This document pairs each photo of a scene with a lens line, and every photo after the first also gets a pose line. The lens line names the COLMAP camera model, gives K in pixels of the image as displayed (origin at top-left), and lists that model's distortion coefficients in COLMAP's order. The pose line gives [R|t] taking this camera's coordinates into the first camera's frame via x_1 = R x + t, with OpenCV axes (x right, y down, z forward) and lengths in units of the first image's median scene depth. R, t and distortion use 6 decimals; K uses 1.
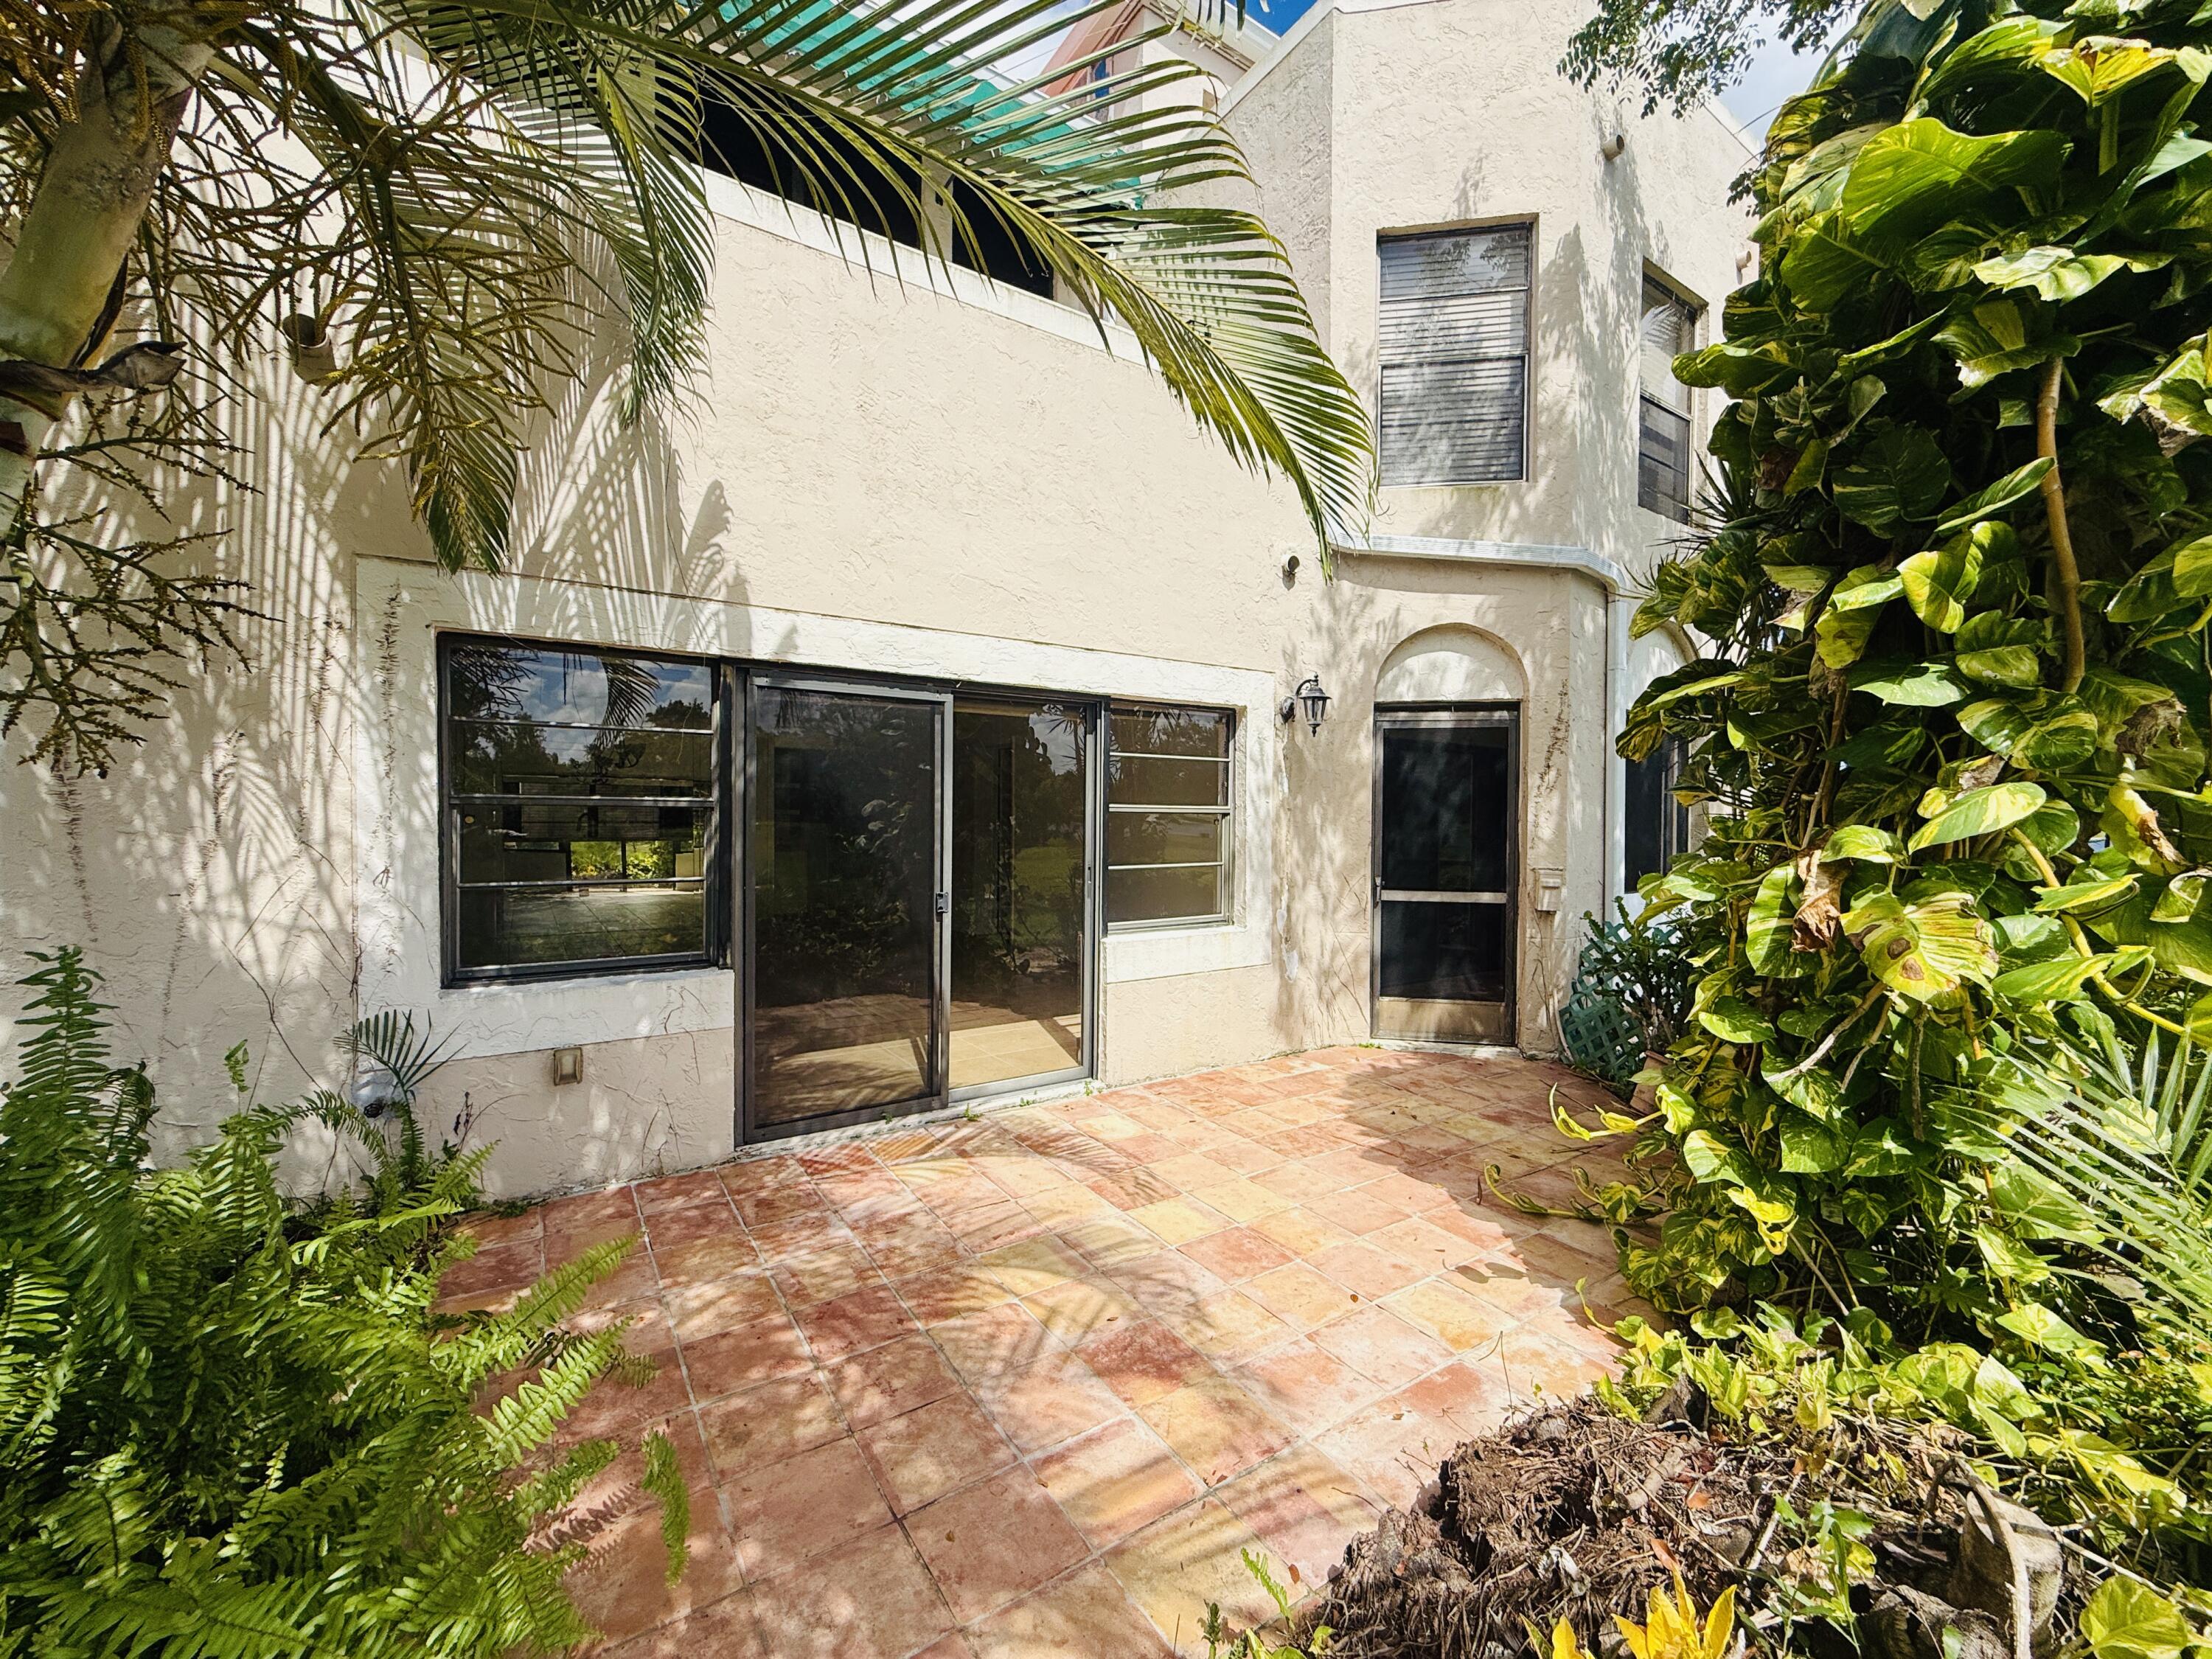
lens RADIAL K [[886.4, 0, 1101.2], [0, 886.4, 826.2], [0, 0, 1]] dist [-0.002755, 0.003514]
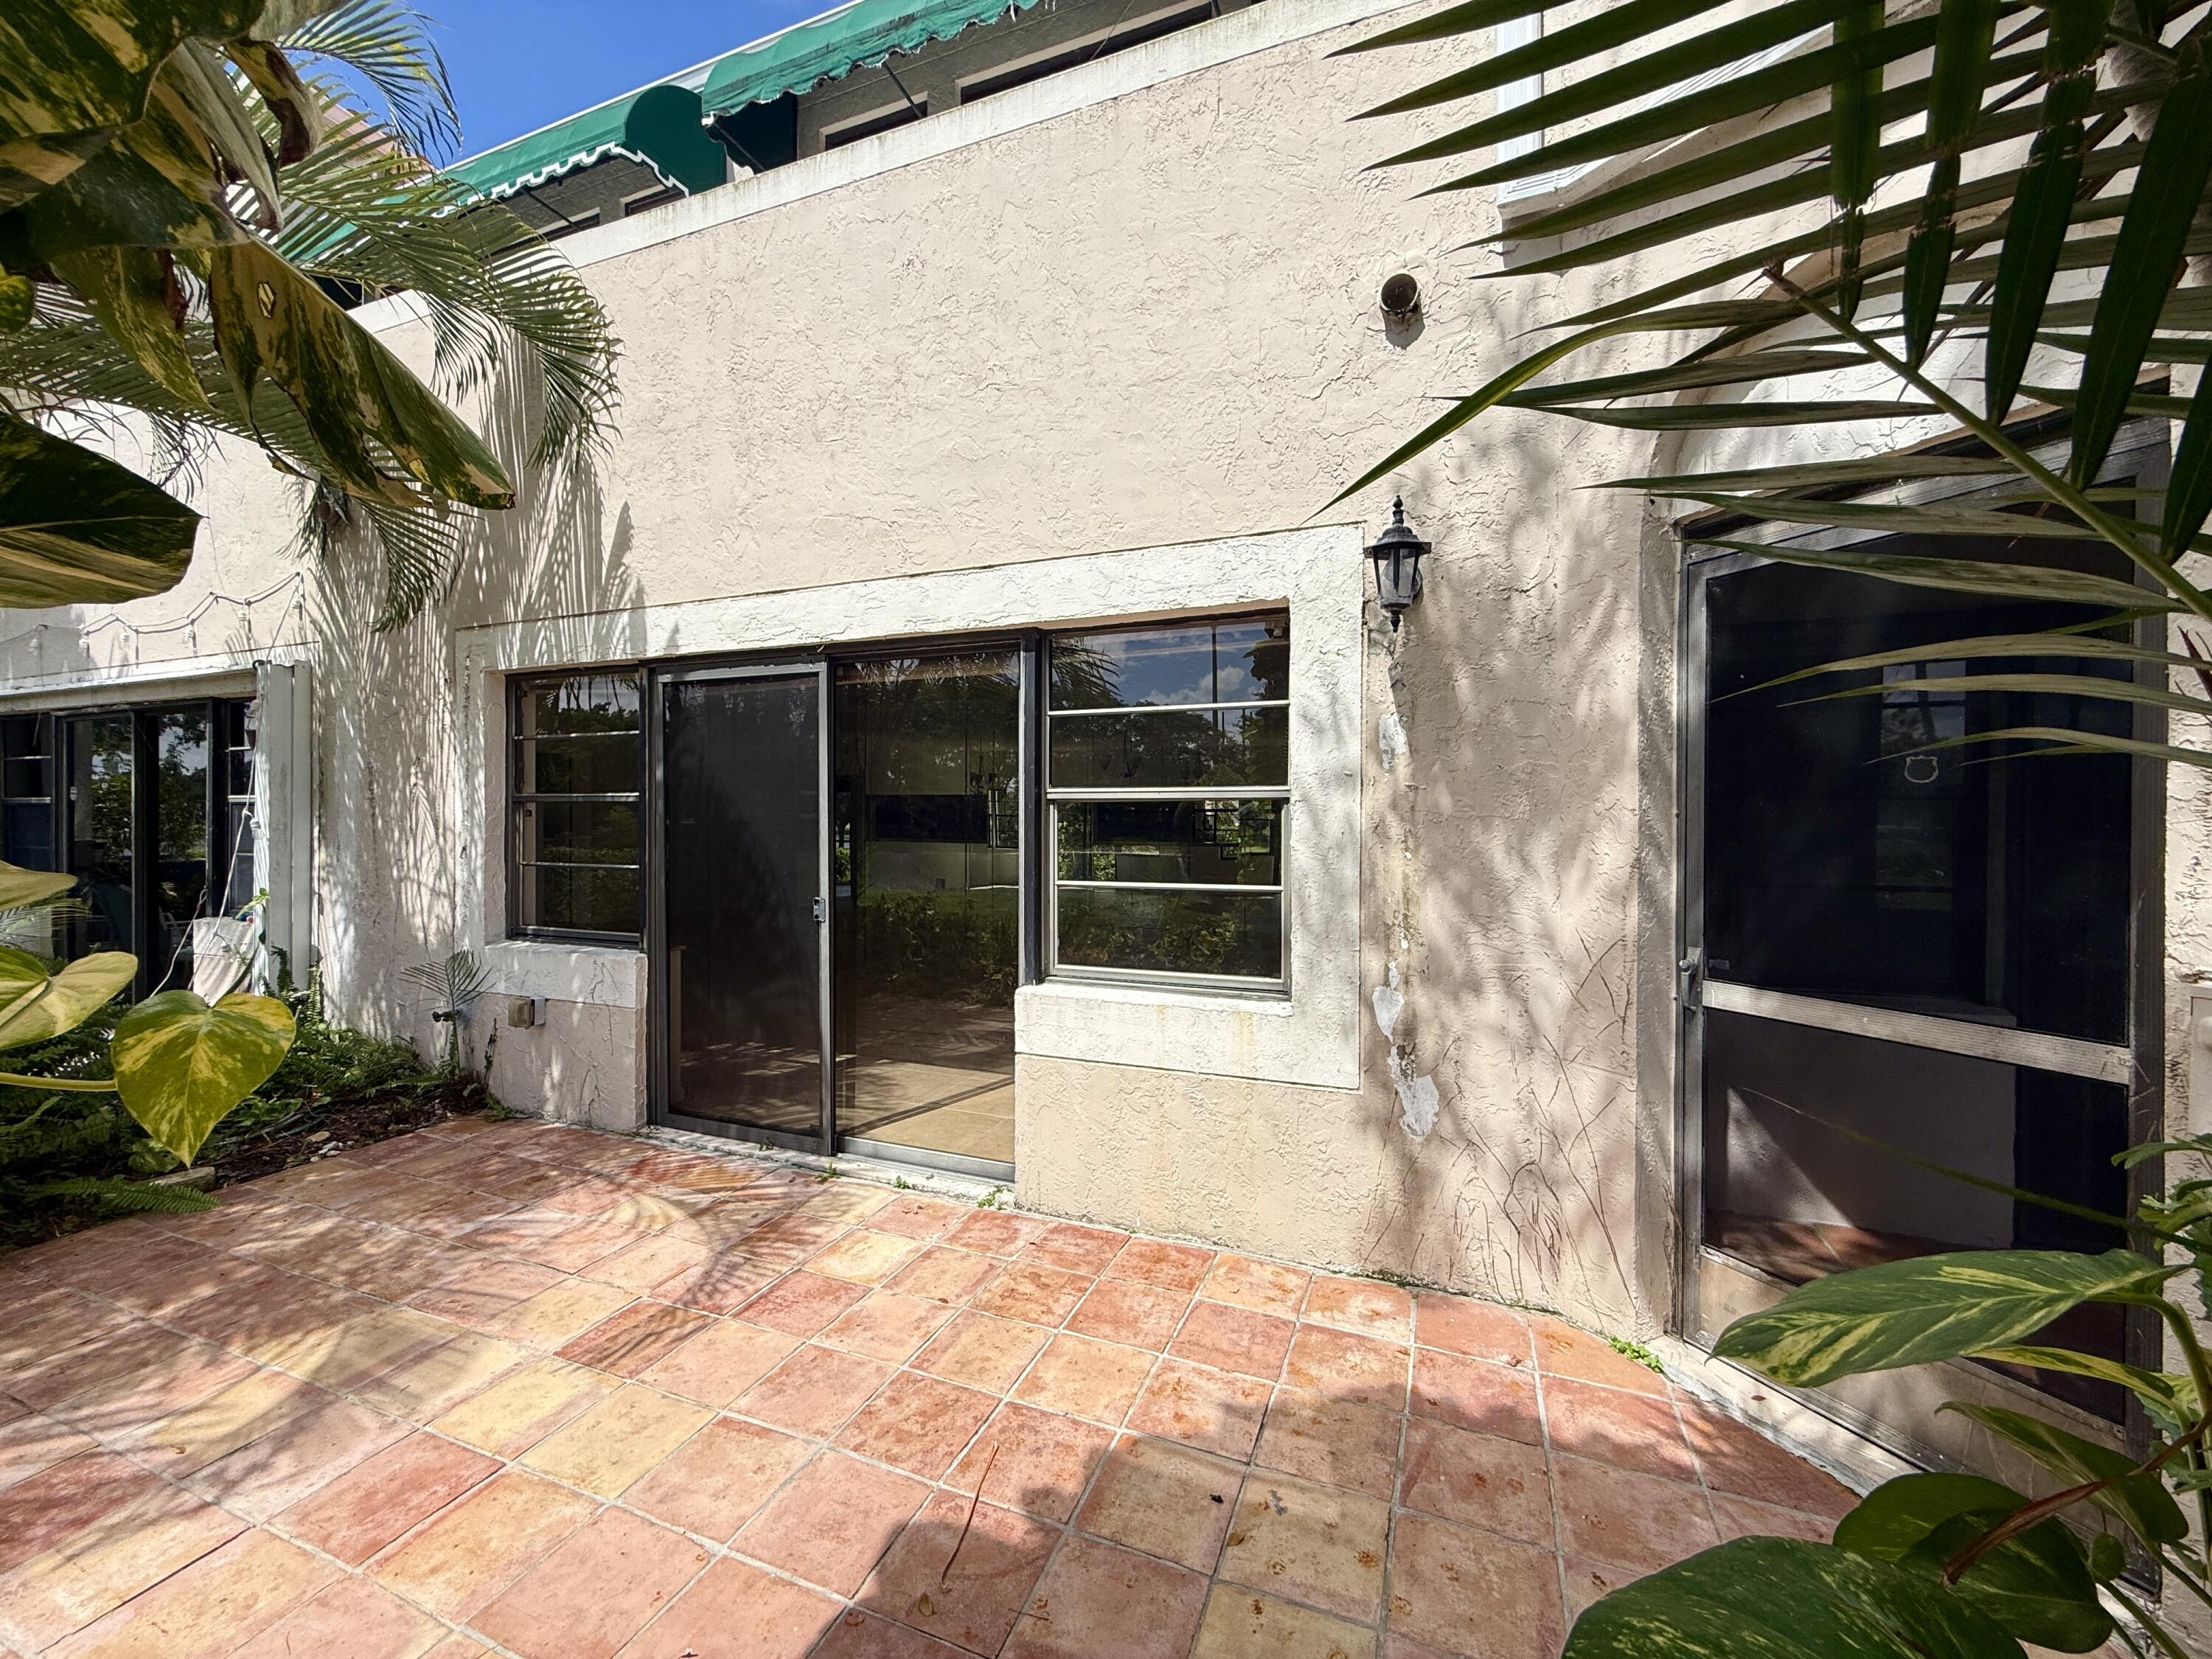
lens RADIAL K [[886.4, 0, 1101.2], [0, 886.4, 826.2], [0, 0, 1]] dist [-0.002755, 0.003514]
pose [[0.570843, -0.005811, -0.821039, 0.705665], [-0.009671, 0.999858, -0.013801, 0.015532], [0.821002, 0.015818, 0.570706, 0.784961]]
